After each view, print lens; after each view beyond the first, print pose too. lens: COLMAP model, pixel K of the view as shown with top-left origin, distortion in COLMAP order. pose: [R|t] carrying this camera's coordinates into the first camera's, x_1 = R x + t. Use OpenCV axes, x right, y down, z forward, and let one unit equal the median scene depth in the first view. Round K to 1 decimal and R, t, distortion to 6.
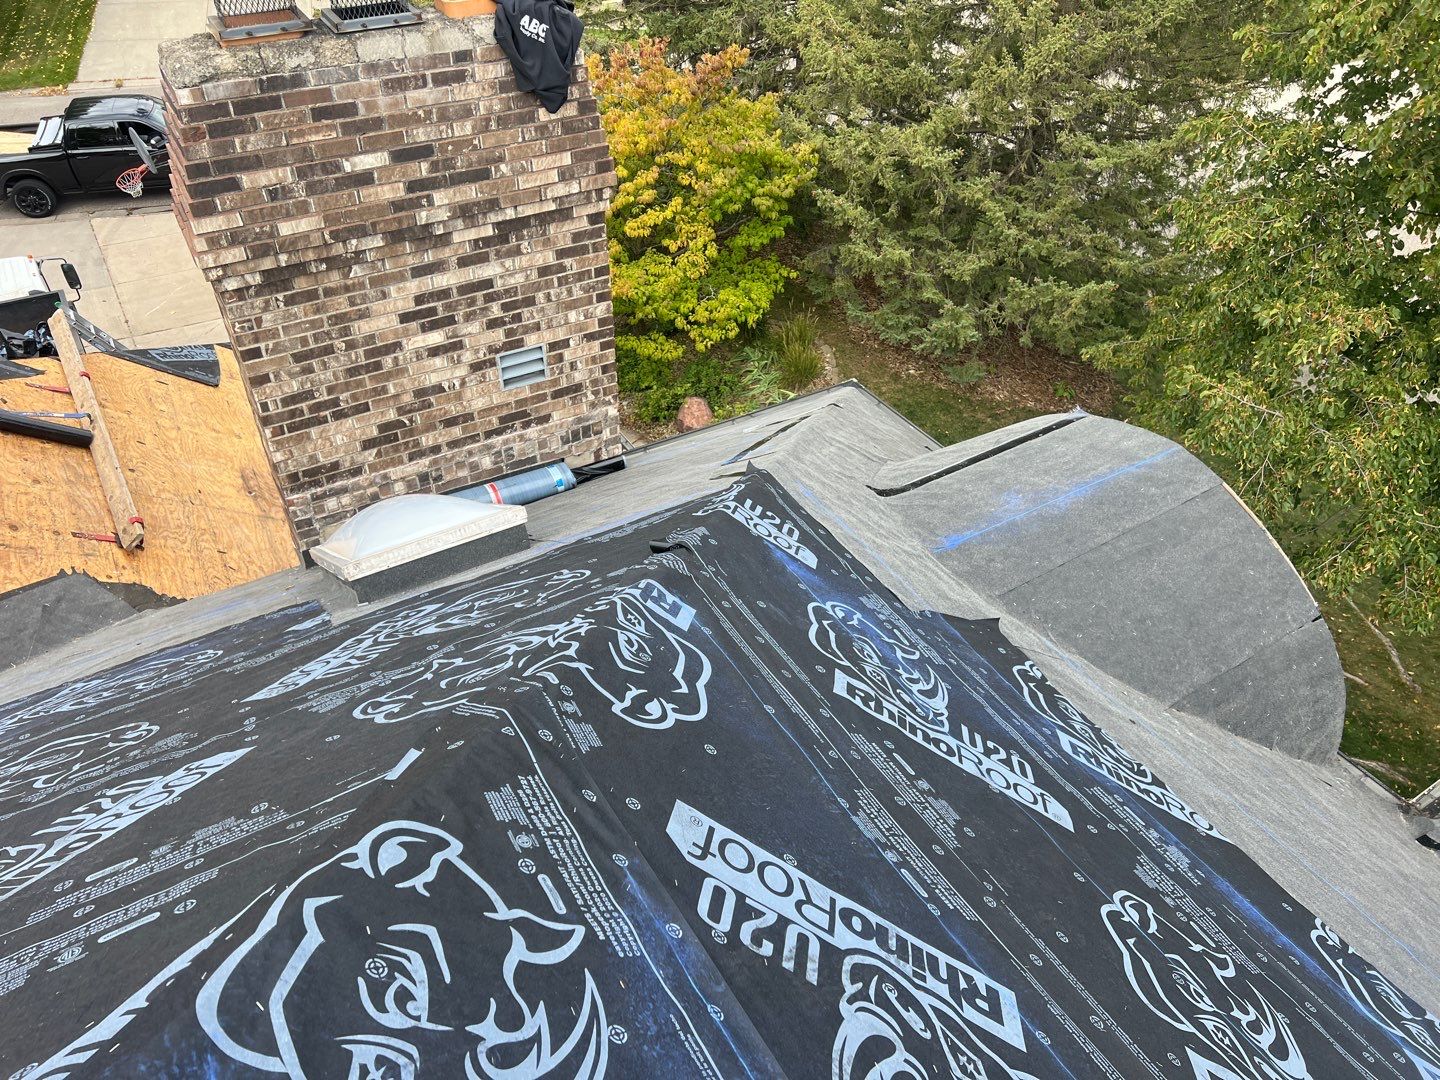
lens RADIAL K [[1043.4, 0, 720.0], [0, 1043.4, 540.0], [0, 0, 1]] dist [0.047783, -0.064619]
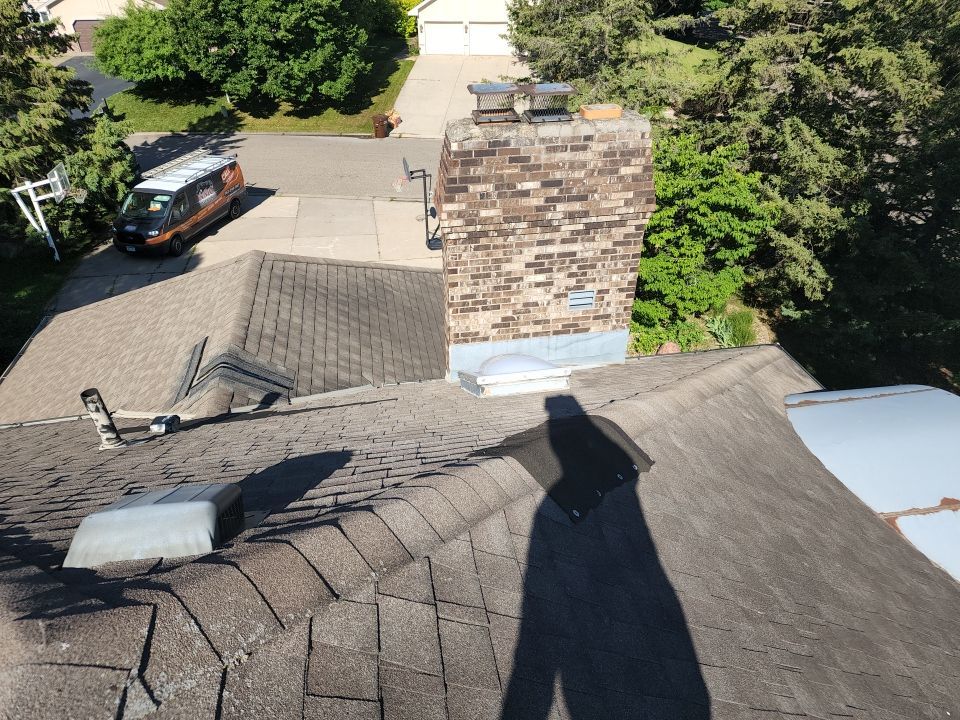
lens RADIAL K [[638.1, 0, 460.4], [0, 638.1, 393.7], [0, 0, 1]] dist [-0.006044, -0.003226]
pose [[0.926713, 0.206844, -0.313719, 0.002885], [-0.220722, 0.975296, -0.008963, 0.060153], [0.304115, 0.077550, 0.949474, -0.144411]]
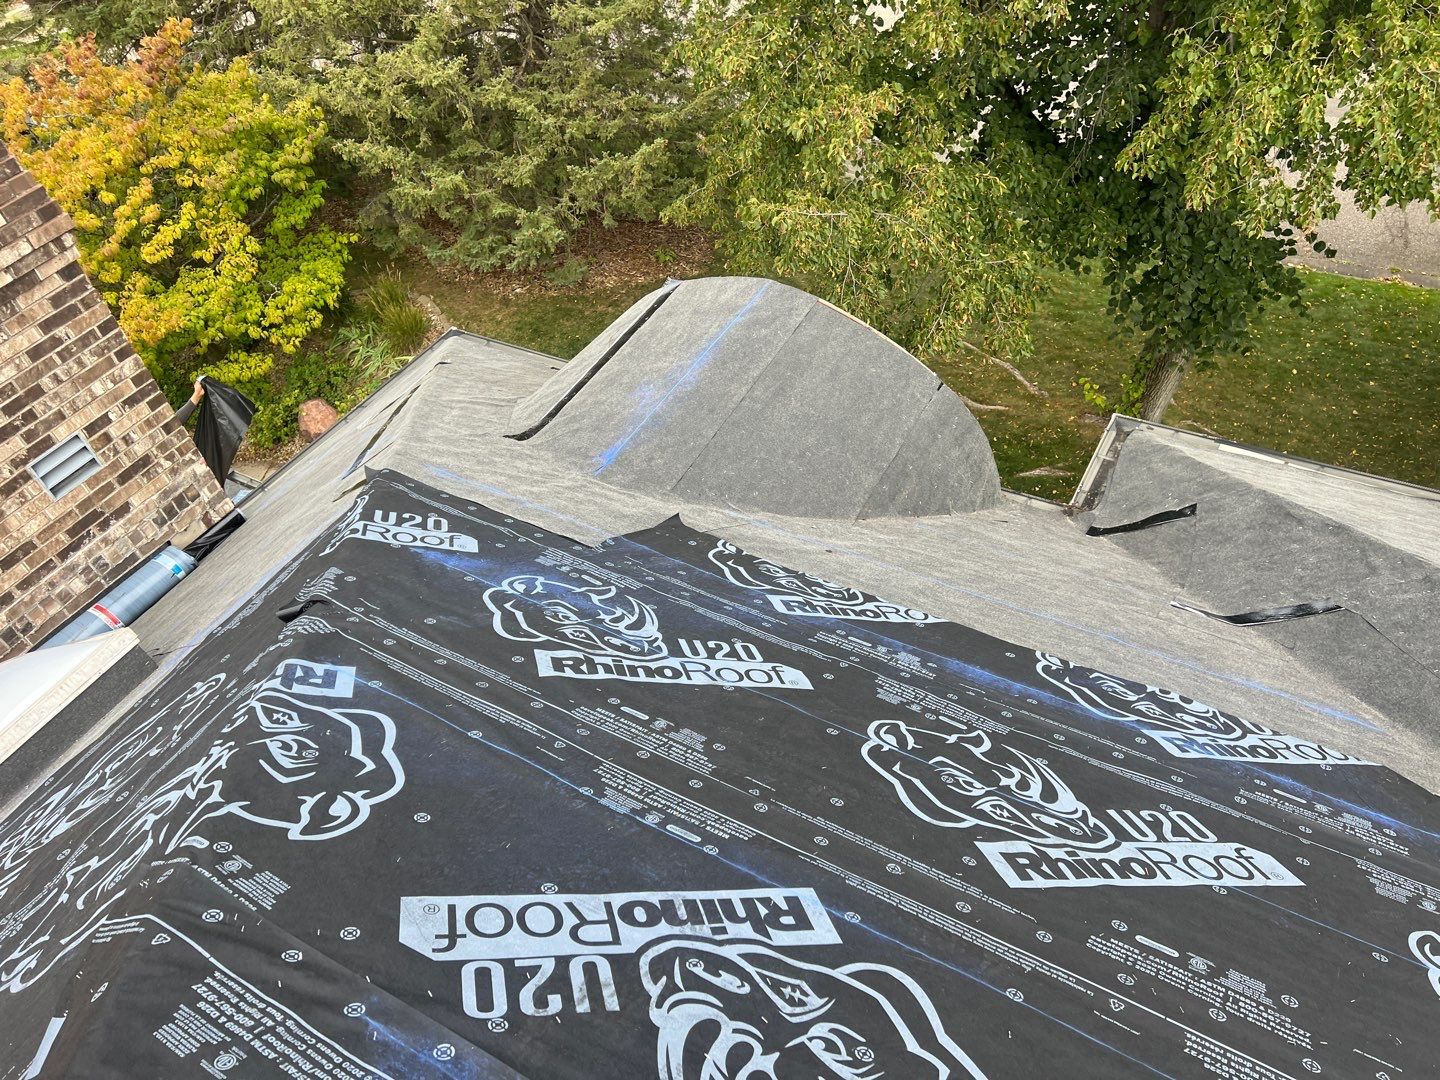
lens RADIAL K [[1037.6, 0, 734.8], [0, 1037.6, 523.7], [0, 0, 1]] dist [0.047322, -0.057414]
pose [[0.870769, -0.417804, 0.259231, 0.046882], [0.398394, 0.908514, 0.126033, -0.015712], [-0.288172, -0.006469, 0.957557, 0.036193]]
